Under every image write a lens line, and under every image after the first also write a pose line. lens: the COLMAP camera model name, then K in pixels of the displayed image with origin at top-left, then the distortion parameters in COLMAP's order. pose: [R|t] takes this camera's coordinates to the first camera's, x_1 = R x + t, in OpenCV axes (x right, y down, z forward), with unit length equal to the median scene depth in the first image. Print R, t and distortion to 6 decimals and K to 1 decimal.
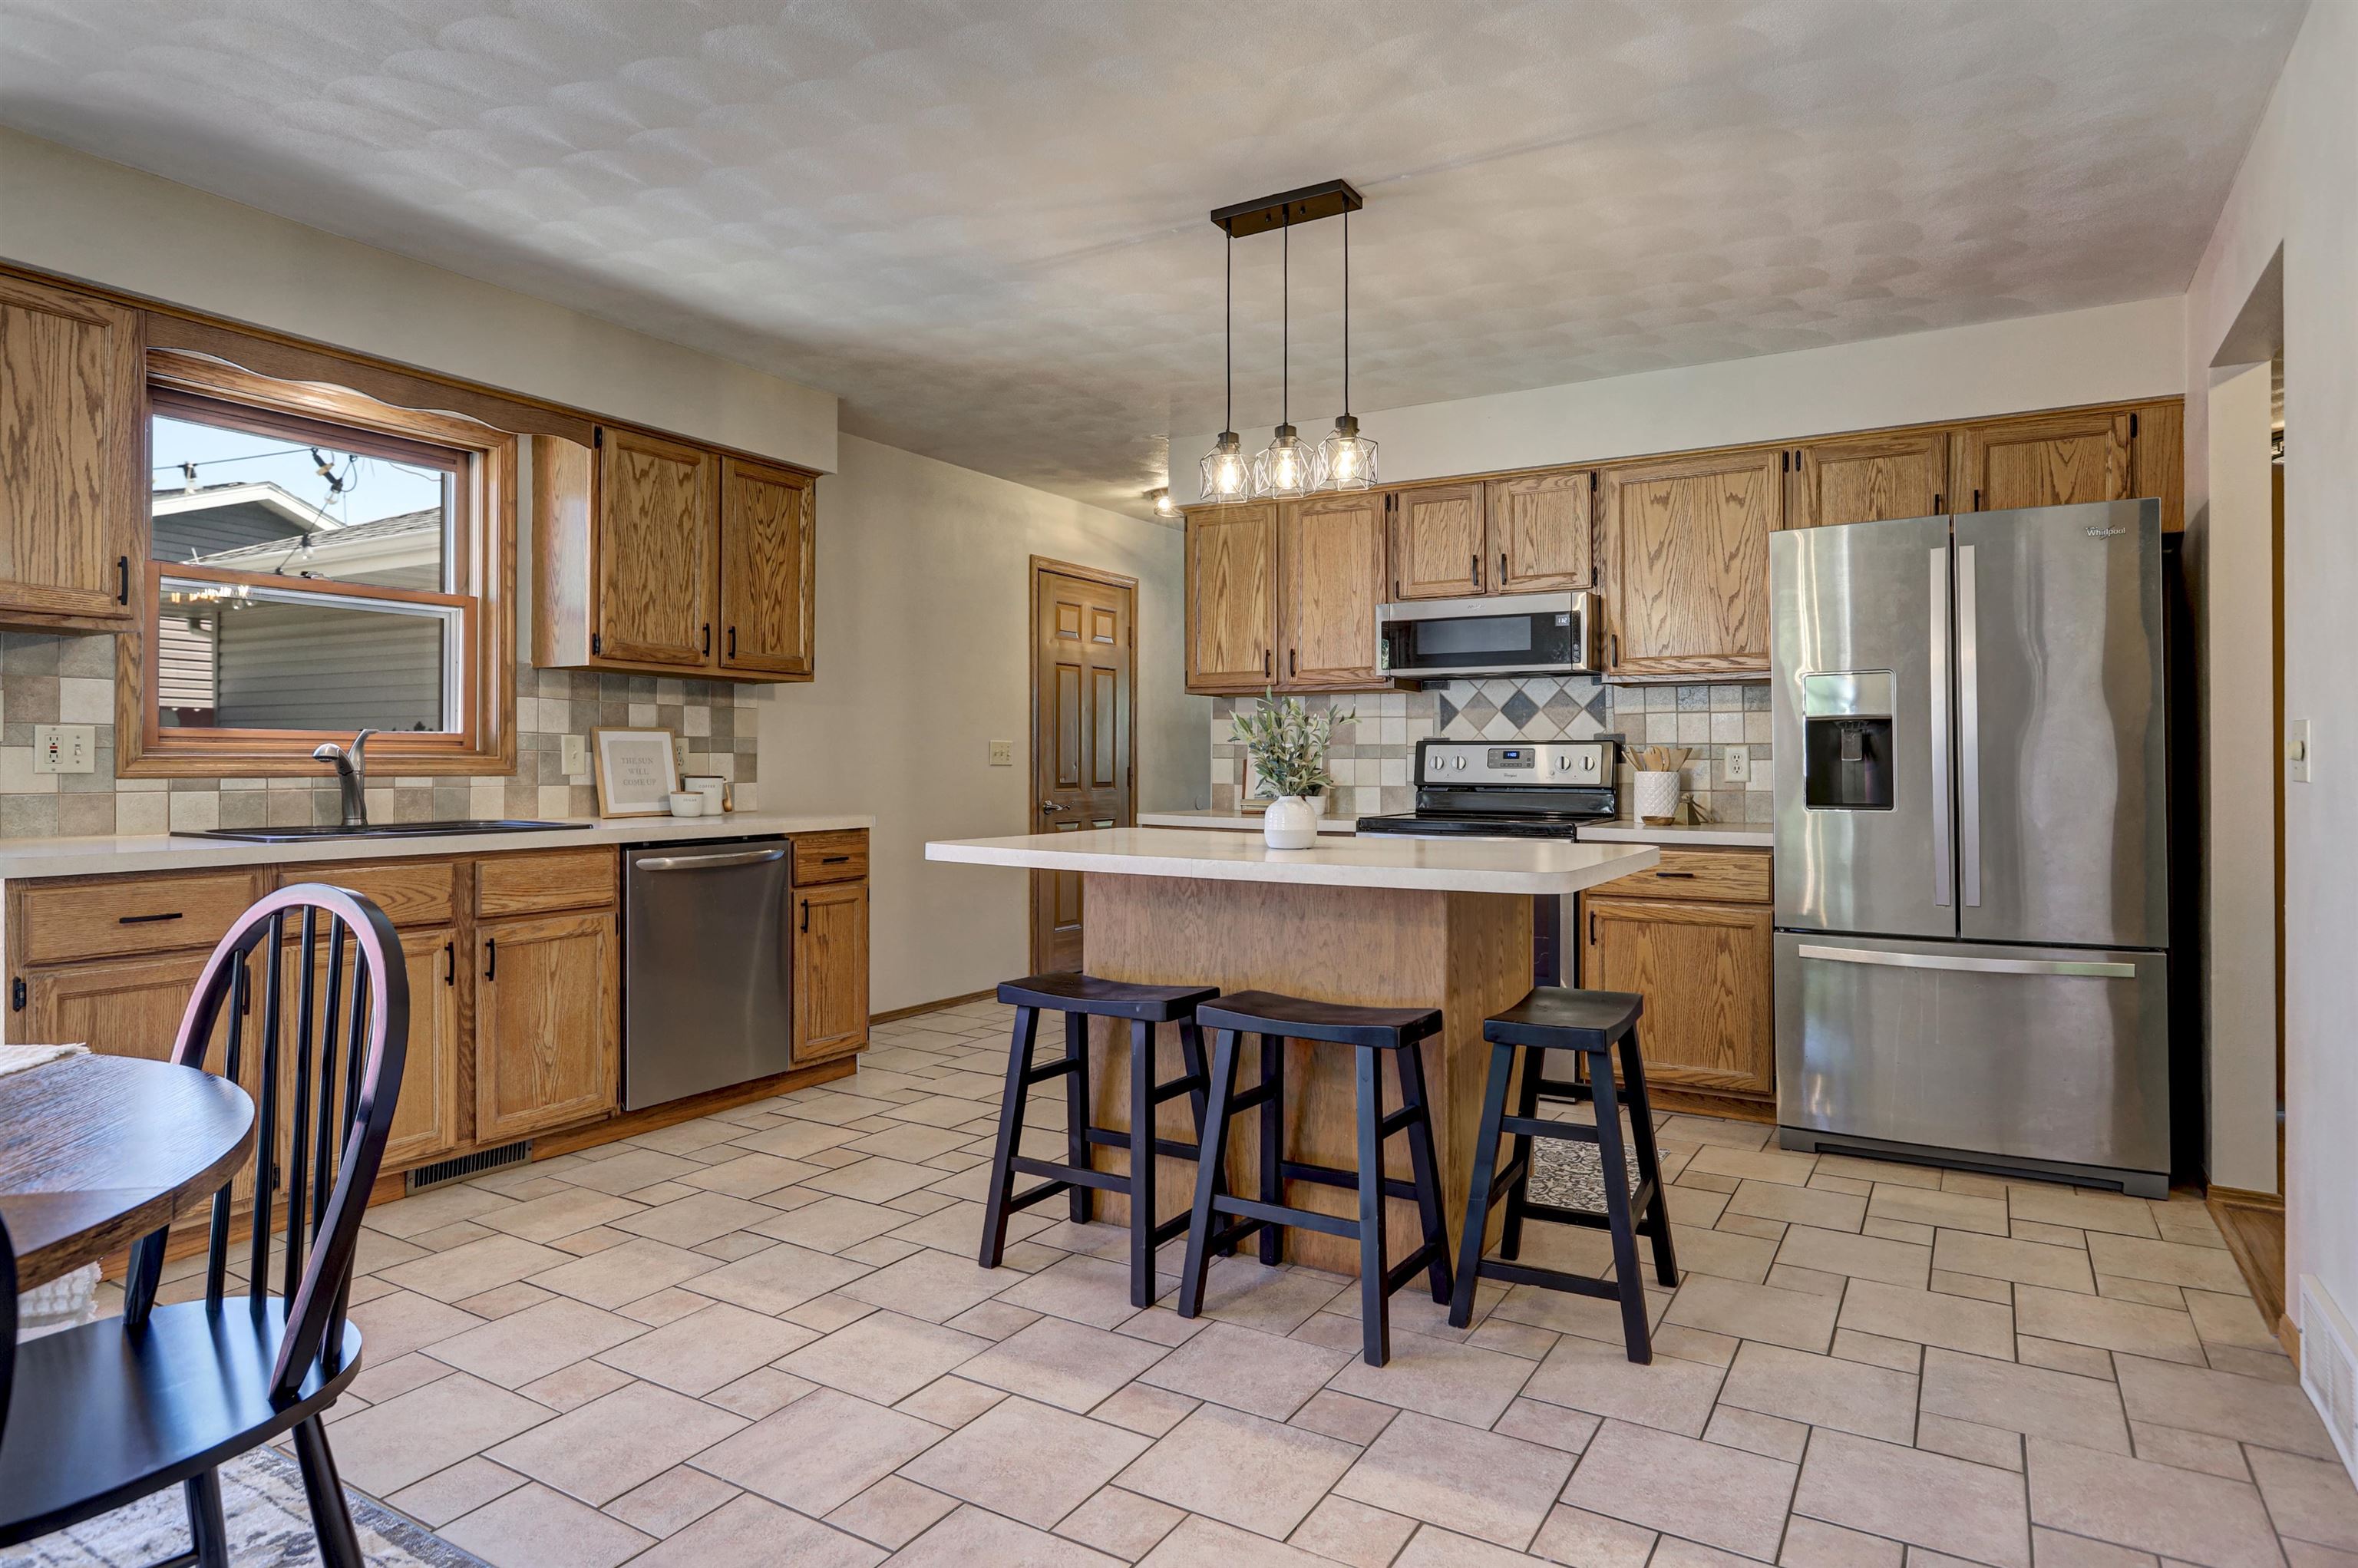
lens RADIAL K [[1365.4, 0, 1175.2], [0, 1365.4, 767.9], [0, 0, 1]] dist [0.005203, 0.000728]
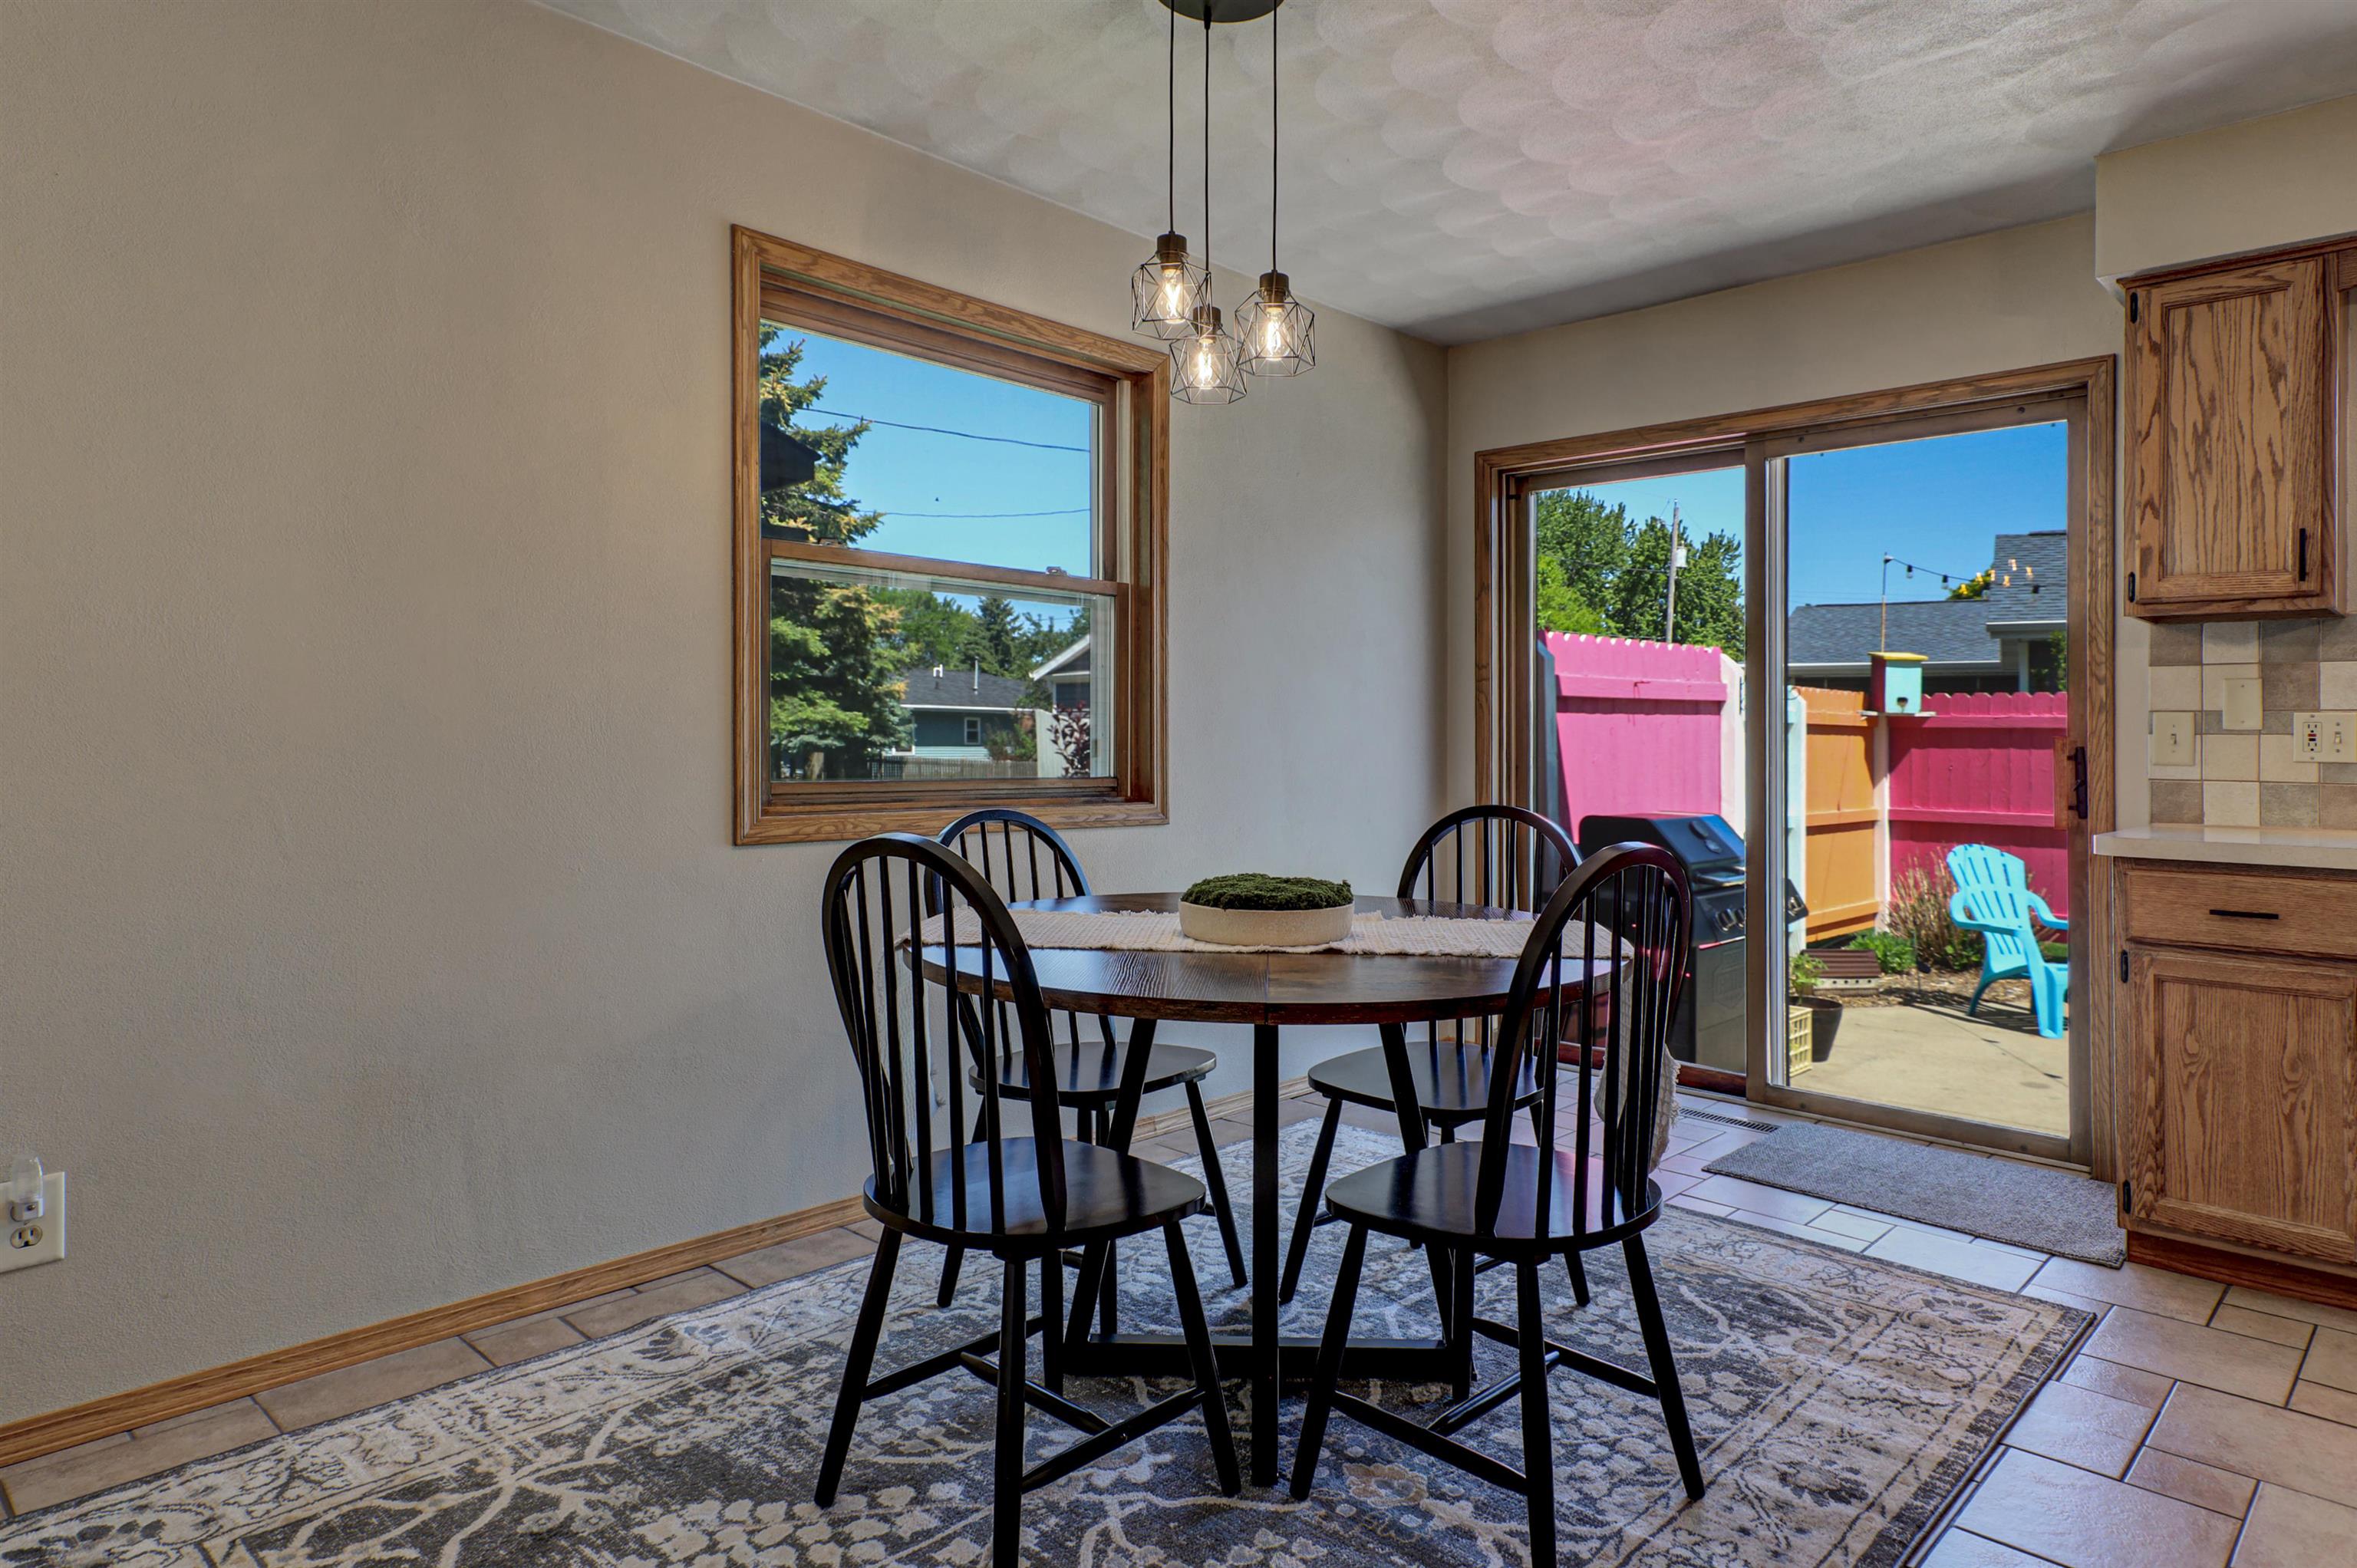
lens RADIAL K [[1364.8, 0, 1186.1], [0, 1364.8, 773.2], [0, 0, 1]] dist [0.005203, 0.000728]
pose [[-0.225748, 0.016034, -0.974054, 0.319826], [-0.016974, 0.999648, 0.020390, 0.005788], [0.974038, 0.021137, -0.225397, 0.485398]]
